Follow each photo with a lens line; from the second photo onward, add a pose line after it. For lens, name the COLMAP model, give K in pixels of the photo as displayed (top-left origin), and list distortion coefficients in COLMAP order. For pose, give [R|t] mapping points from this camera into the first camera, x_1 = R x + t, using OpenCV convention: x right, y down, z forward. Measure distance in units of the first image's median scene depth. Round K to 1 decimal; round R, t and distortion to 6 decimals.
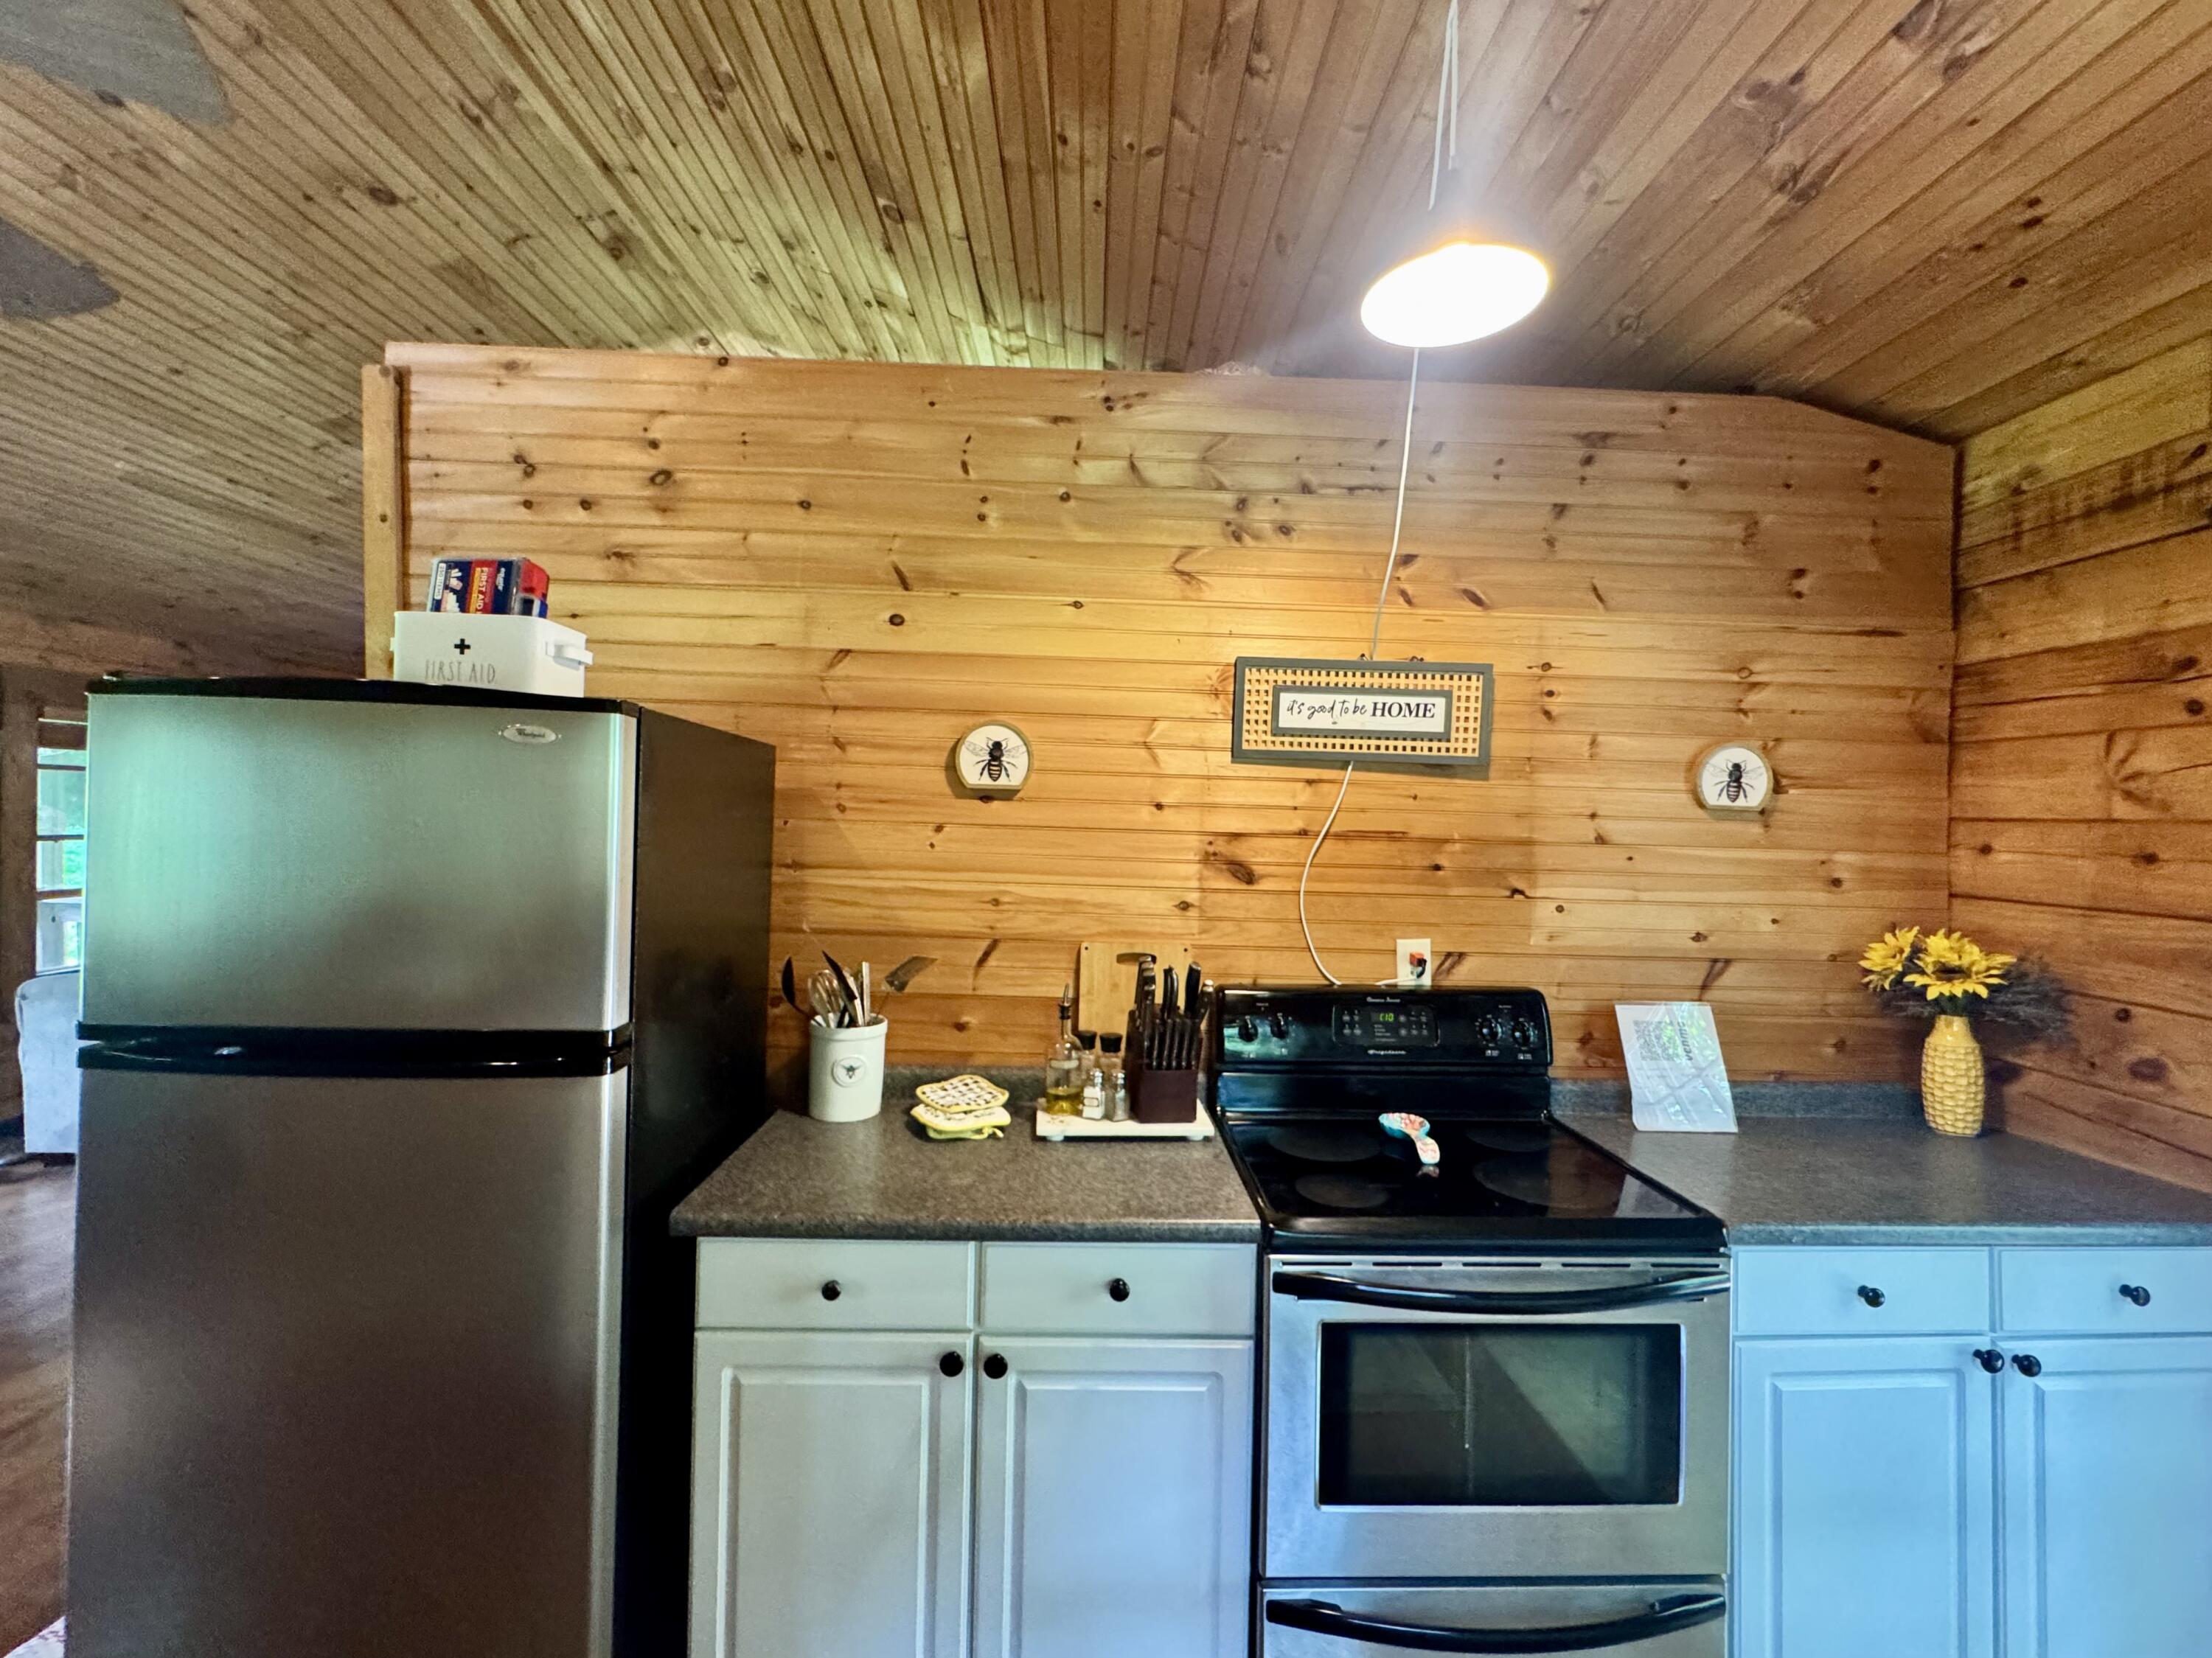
lens RADIAL K [[902.7, 0, 1116.9], [0, 902.7, 830.9], [0, 0, 1]] dist [-0.001060, -0.000144]
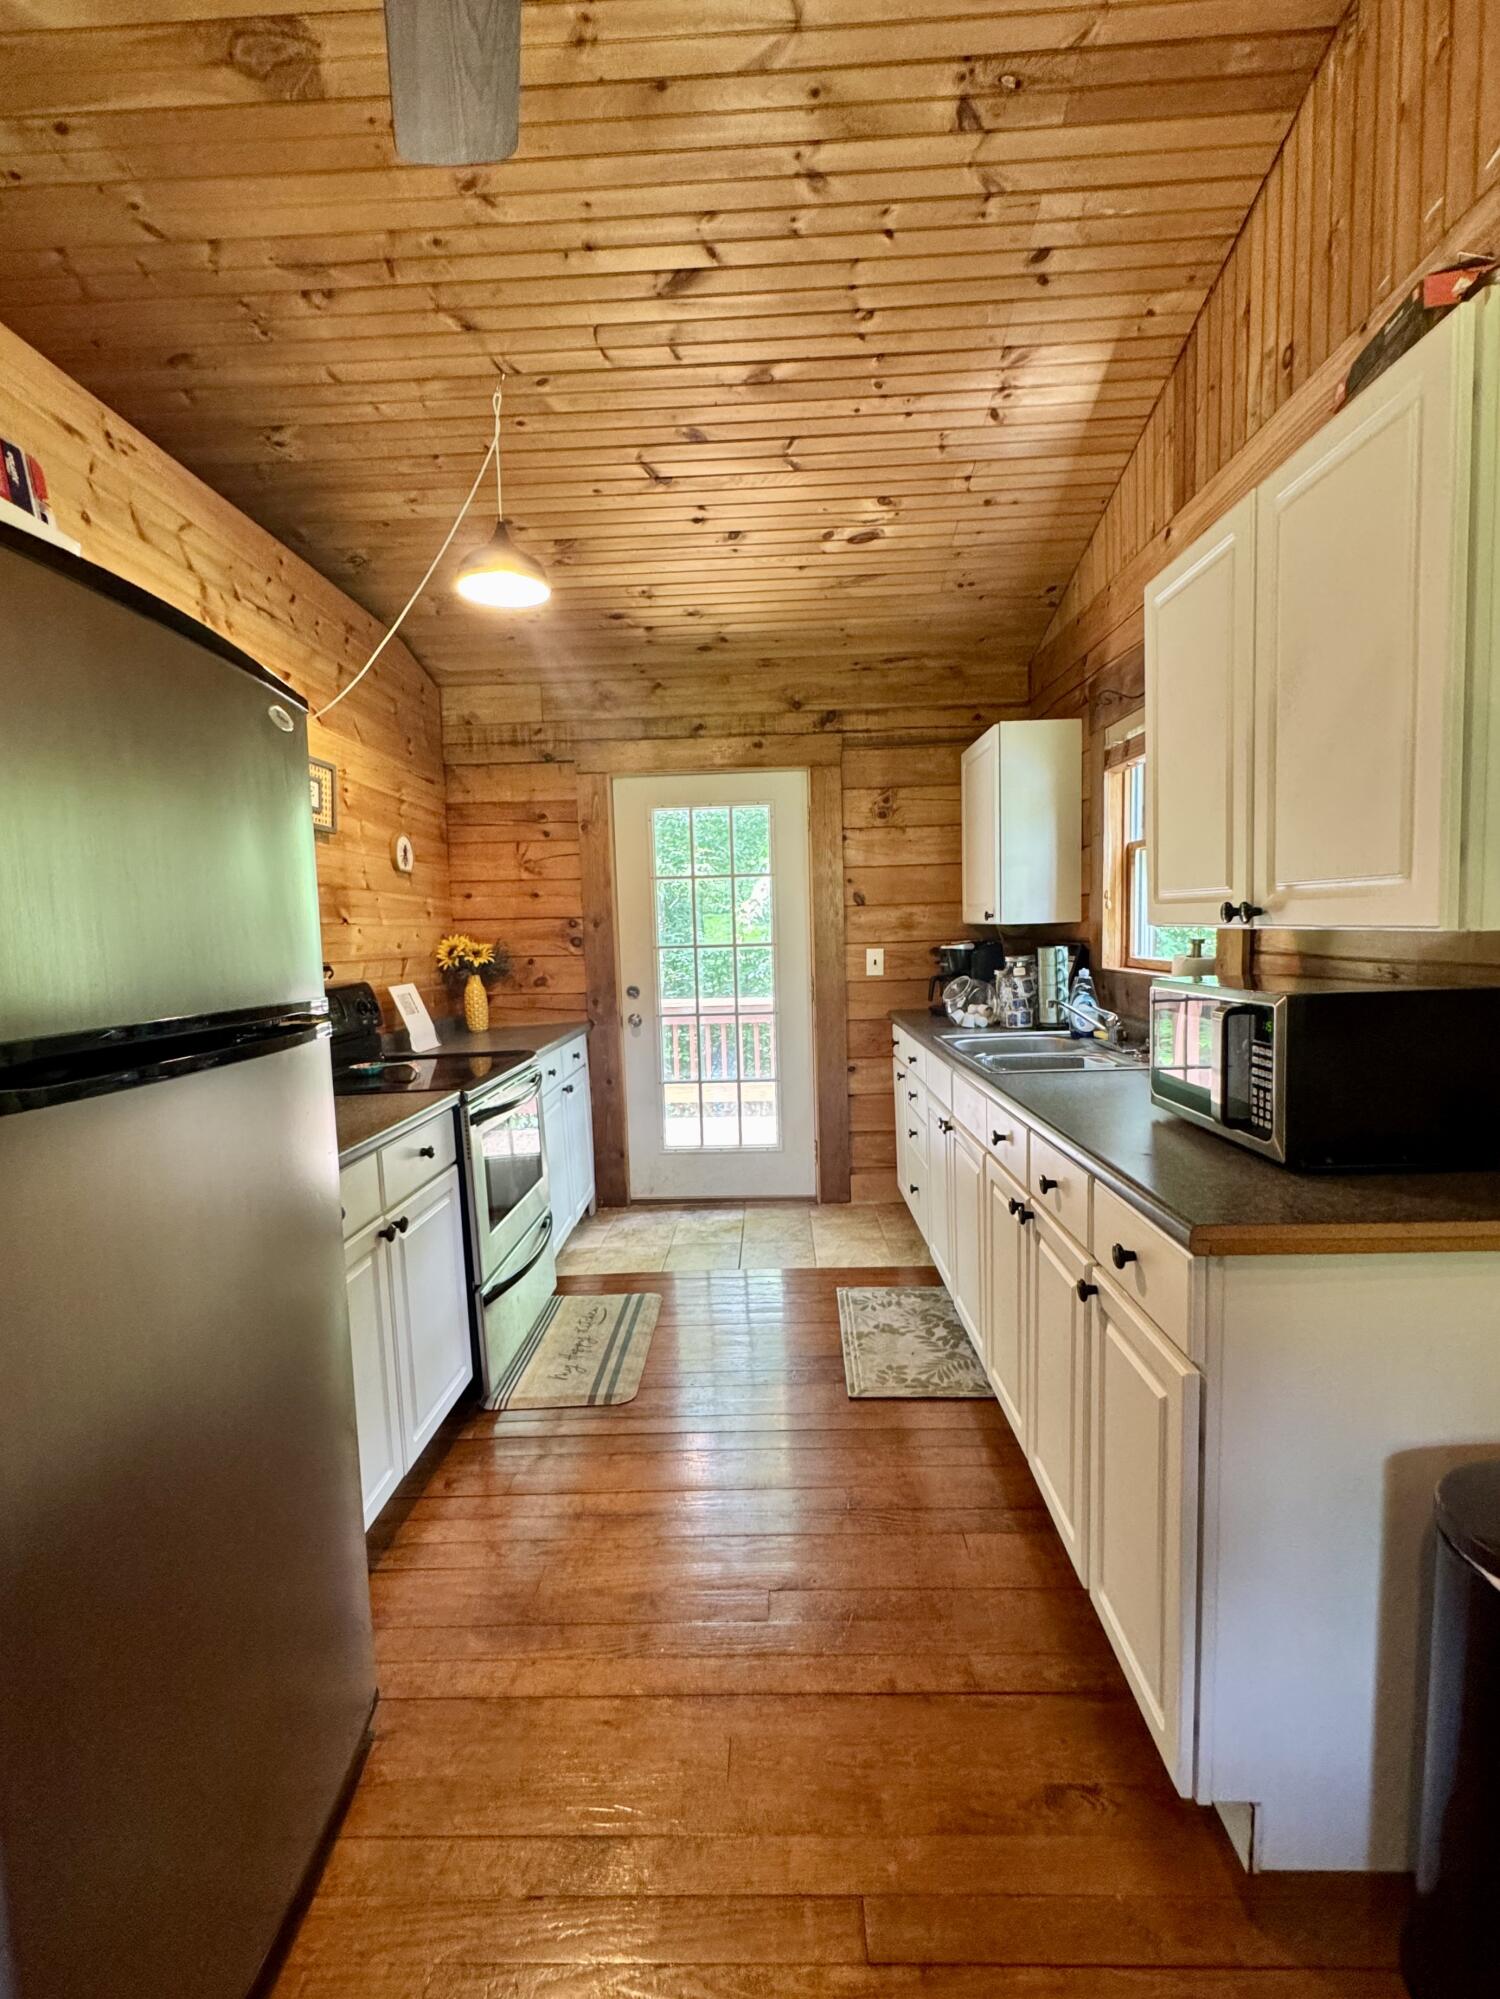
lens RADIAL K [[838.4, 0, 754.0], [0, 838.4, 1005.8], [0, 0, 1]] dist [0.000605, 0.000266]
pose [[0.056942, -0.117047, 0.991493, -0.969032], [0.044890, 0.992400, 0.114576, 0.082178], [-0.997368, 0.037984, 0.061764, 0.241132]]
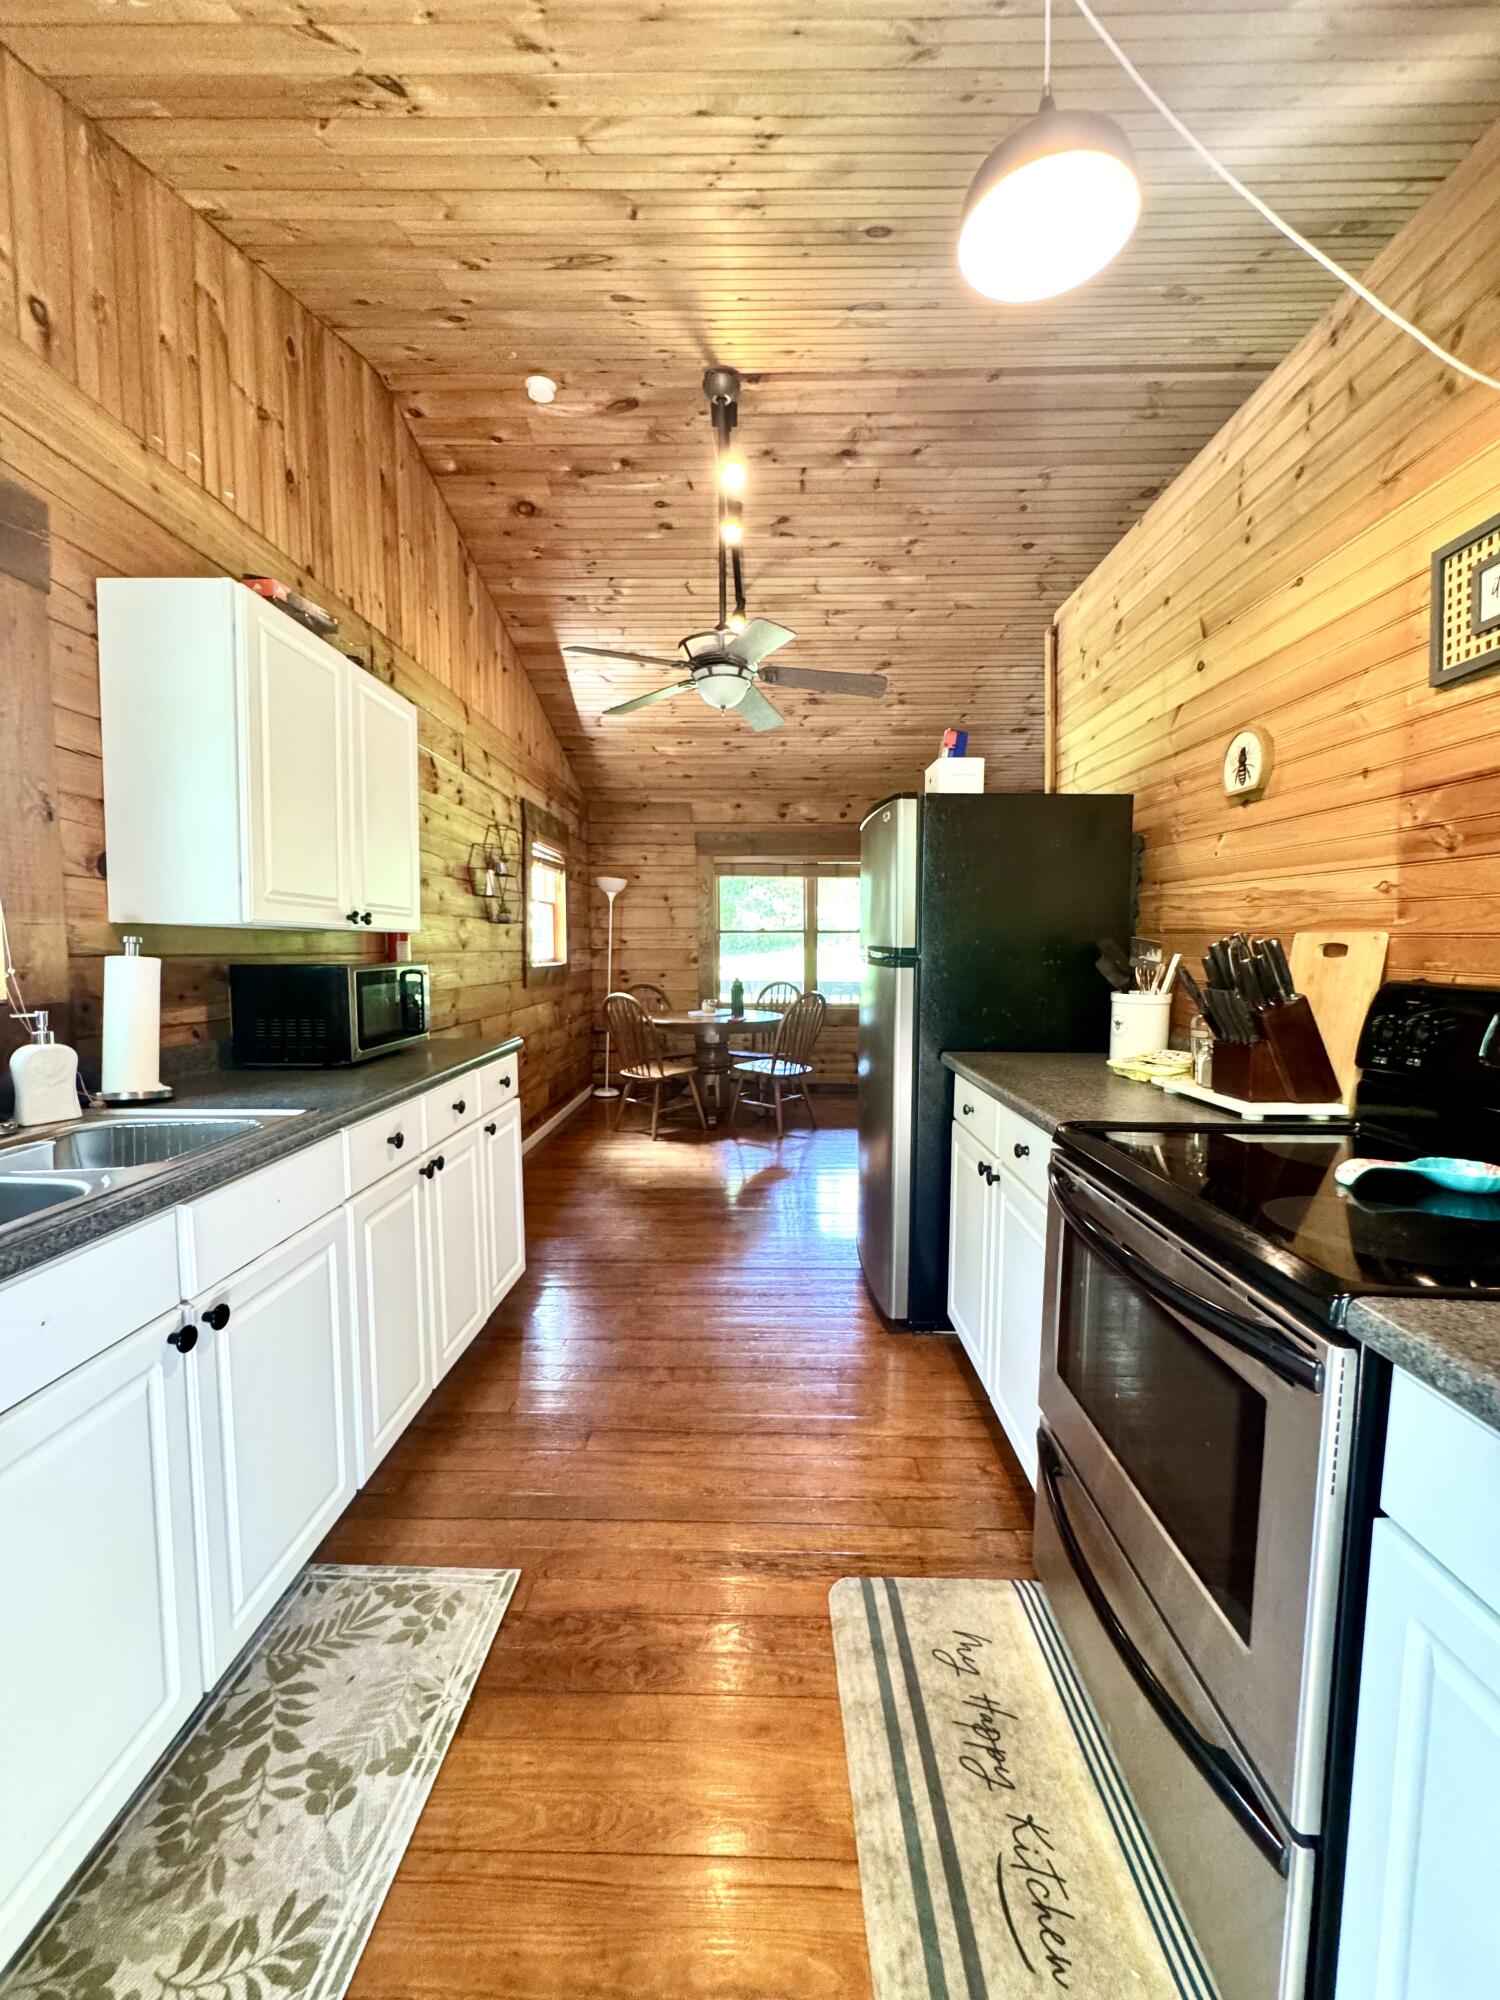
lens RADIAL K [[838.8, 0, 754.0], [0, 838.8, 1006.3], [0, 0, 1]] dist [0.000605, 0.000266]
pose [[-0.049322, 0.049795, -0.997541, 0.903736], [-0.007388, 0.998711, 0.050218, 0.162199], [0.998756, 0.009847, -0.048891, 0.465580]]
